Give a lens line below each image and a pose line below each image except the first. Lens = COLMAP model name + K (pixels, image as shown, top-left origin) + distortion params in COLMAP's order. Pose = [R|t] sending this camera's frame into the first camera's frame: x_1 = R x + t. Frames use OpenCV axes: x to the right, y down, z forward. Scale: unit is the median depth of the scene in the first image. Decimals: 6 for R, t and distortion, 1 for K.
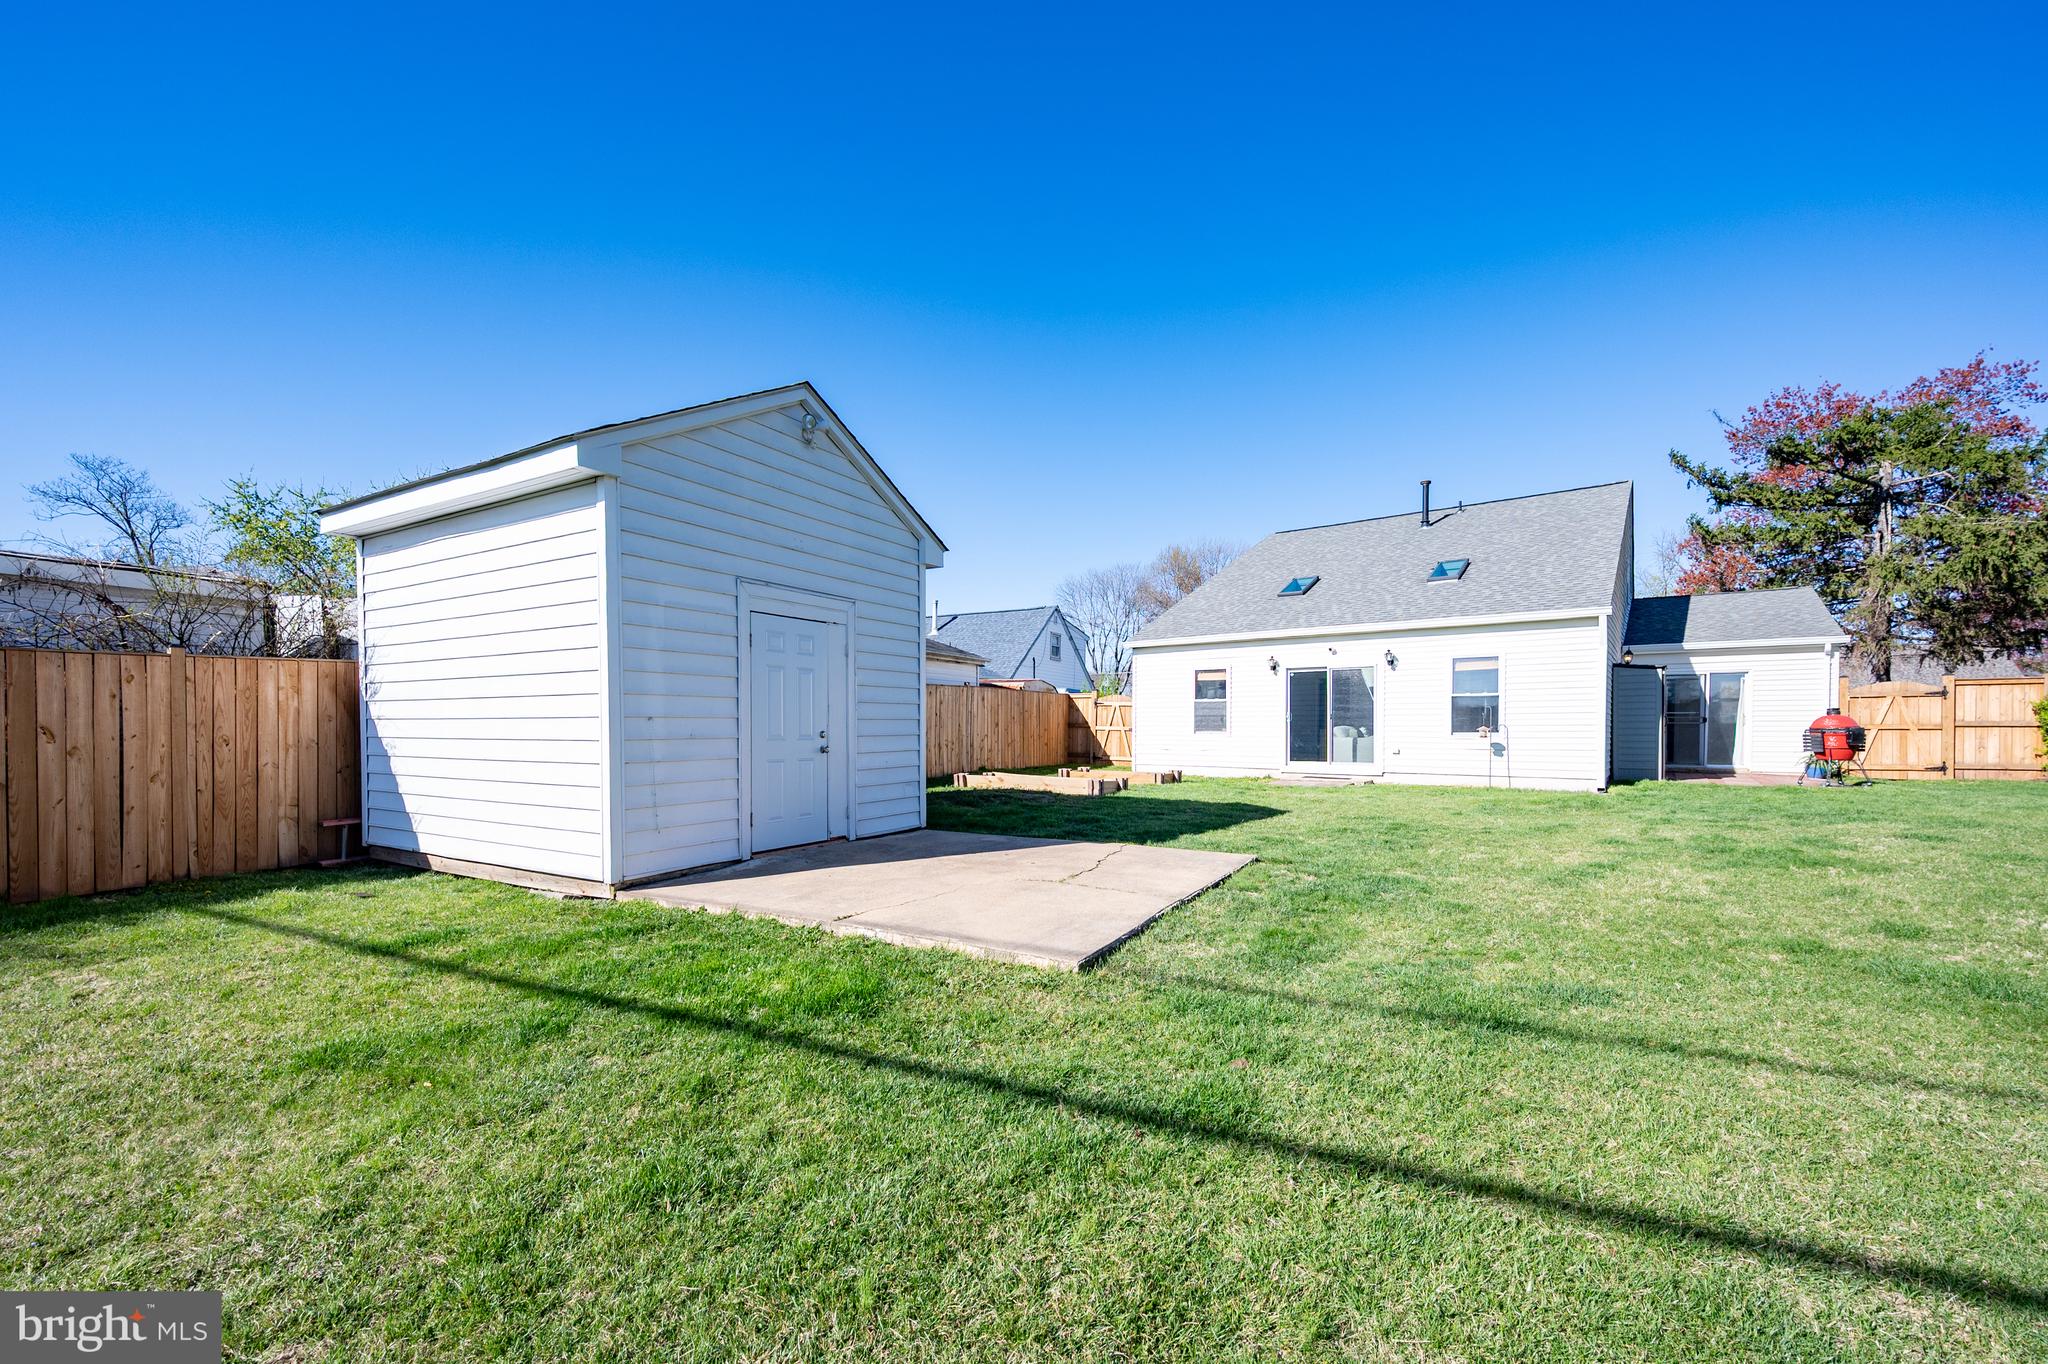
lens RADIAL K [[839.6, 0, 1022.0], [0, 839.6, 731.8], [0, 0, 1]] dist [-0.000480, -0.000101]
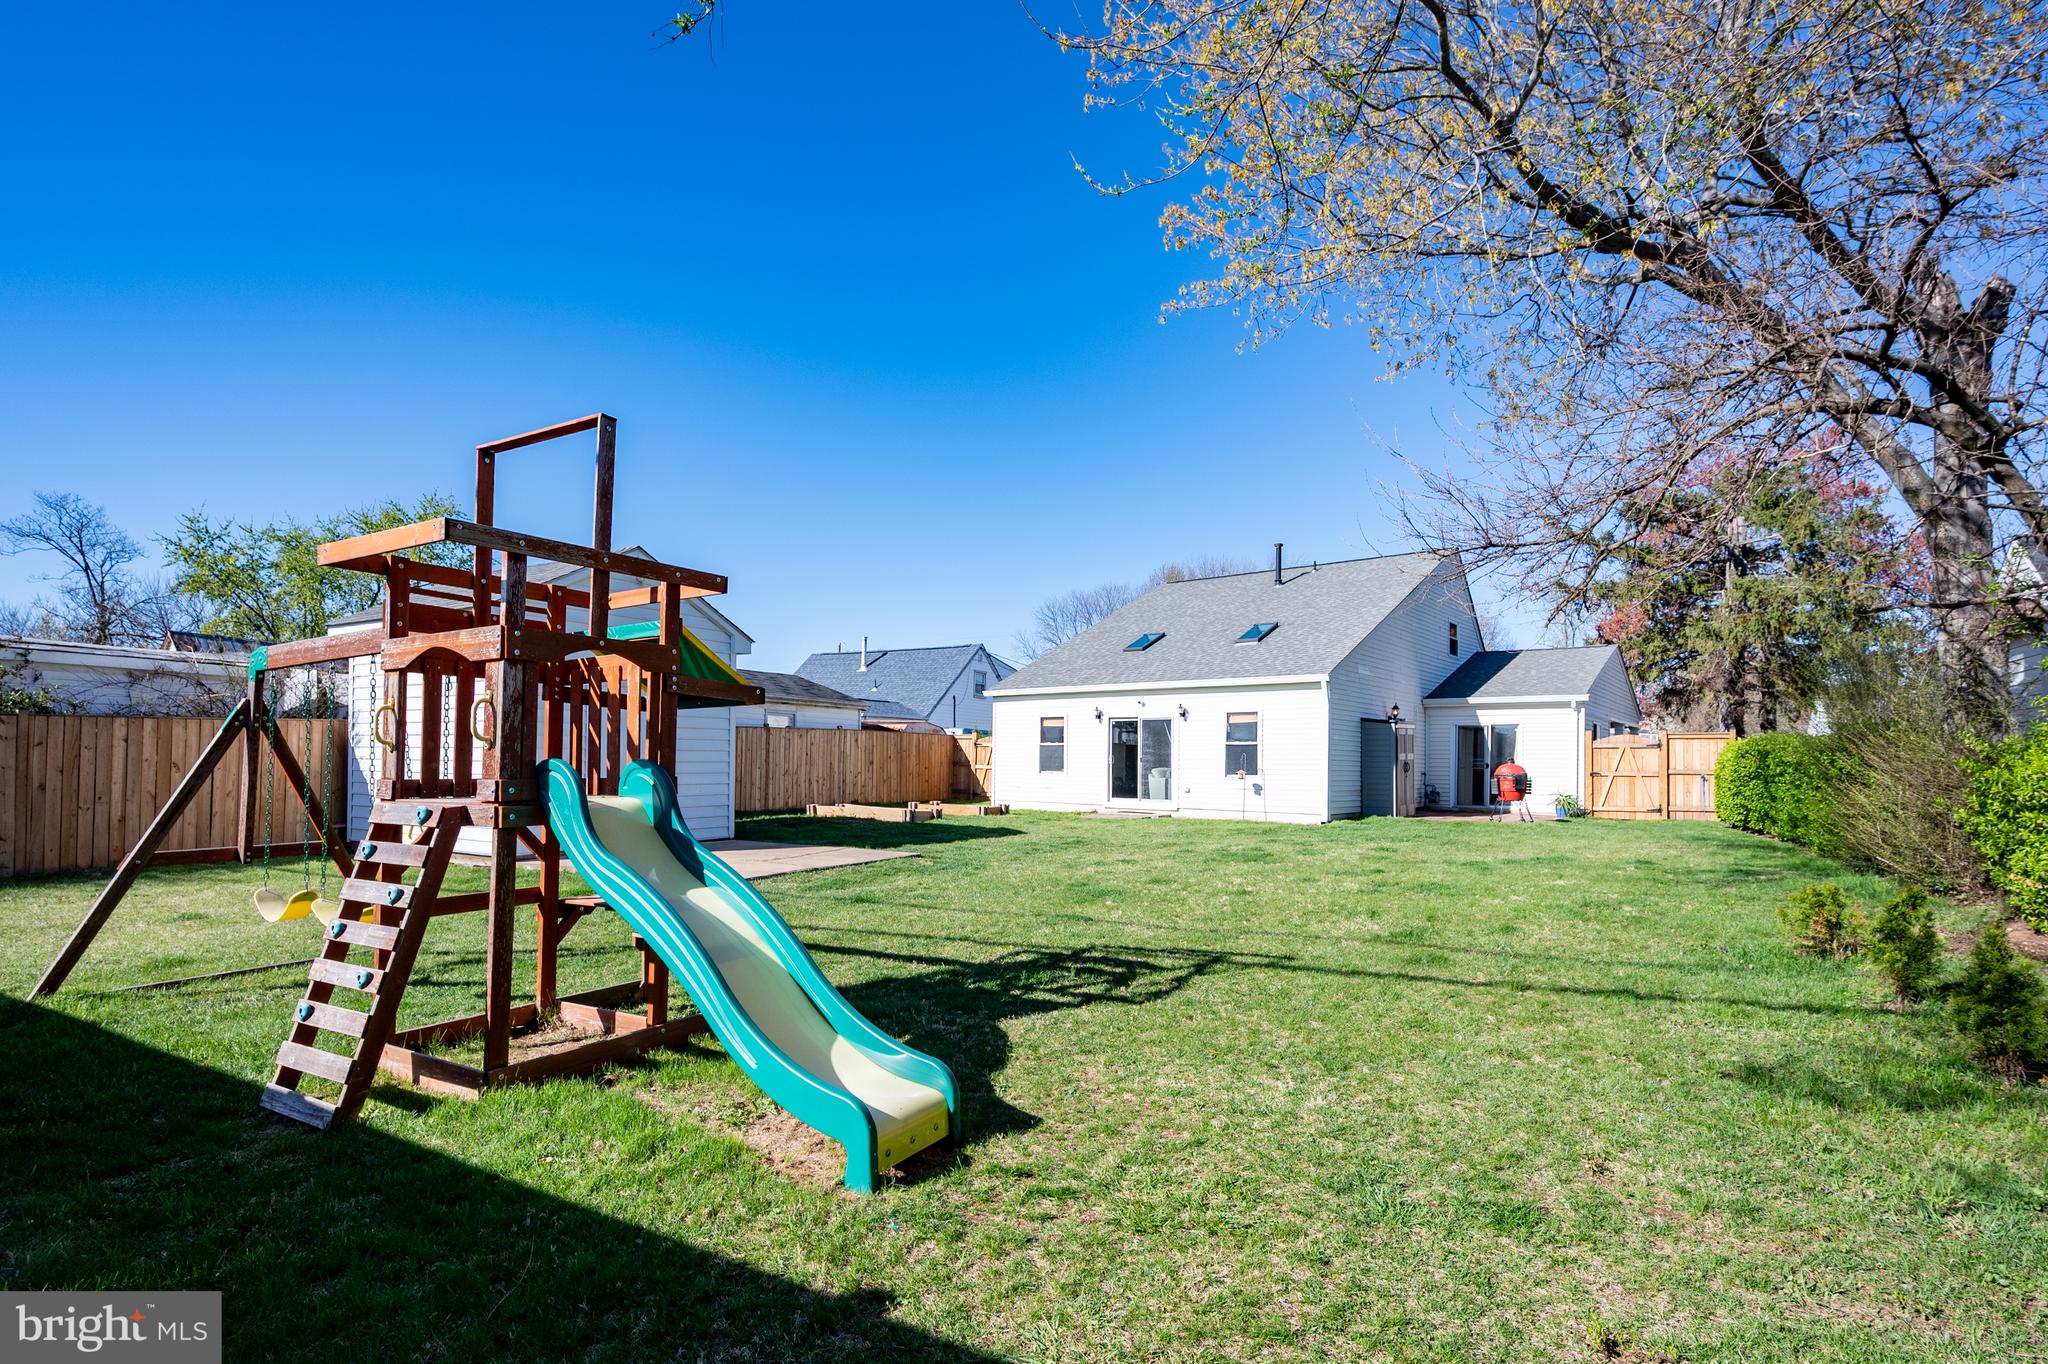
lens RADIAL K [[973.7, 0, 1007.2], [0, 973.7, 737.5], [0, 0, 1]] dist [0.000812, 0.000764]
pose [[0.999675, 0.010207, -0.023373, 0.197669], [-0.010917, 0.999477, -0.030434, -0.005417], [0.023050, 0.030679, 0.999263, -0.326242]]
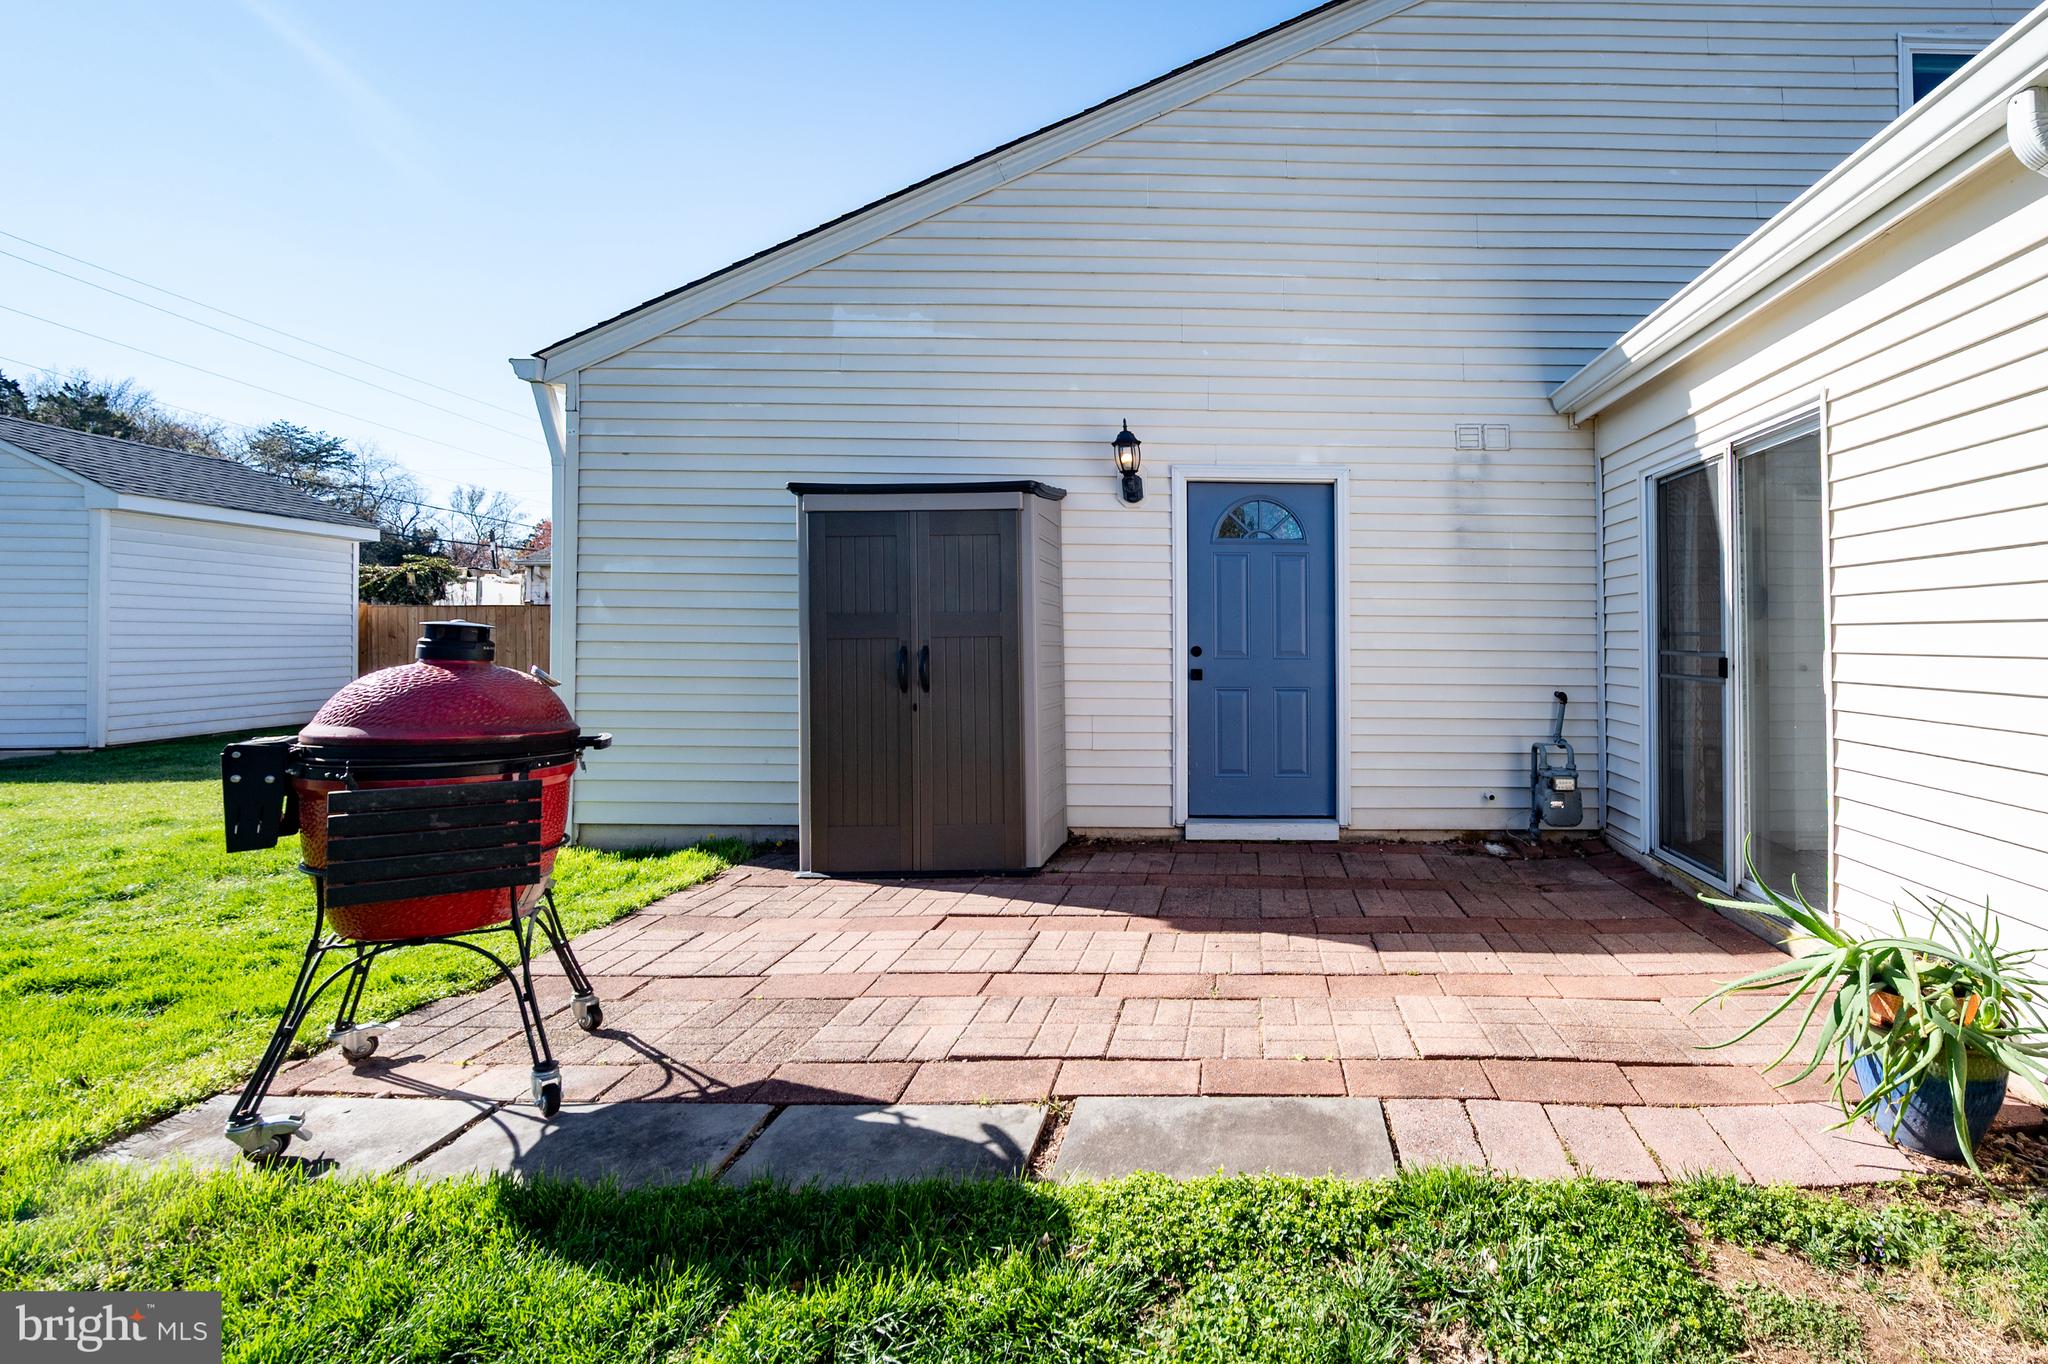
lens RADIAL K [[909.3, 0, 1033.4], [0, 909.3, 611.1], [0, 0, 1]] dist [-0.002123, -0.000110]
pose [[0.626301, -0.026157, -0.779143, 0.868679], [-0.007937, 0.999171, -0.039924, -0.017332], [0.779541, 0.031188, 0.625574, 0.700328]]
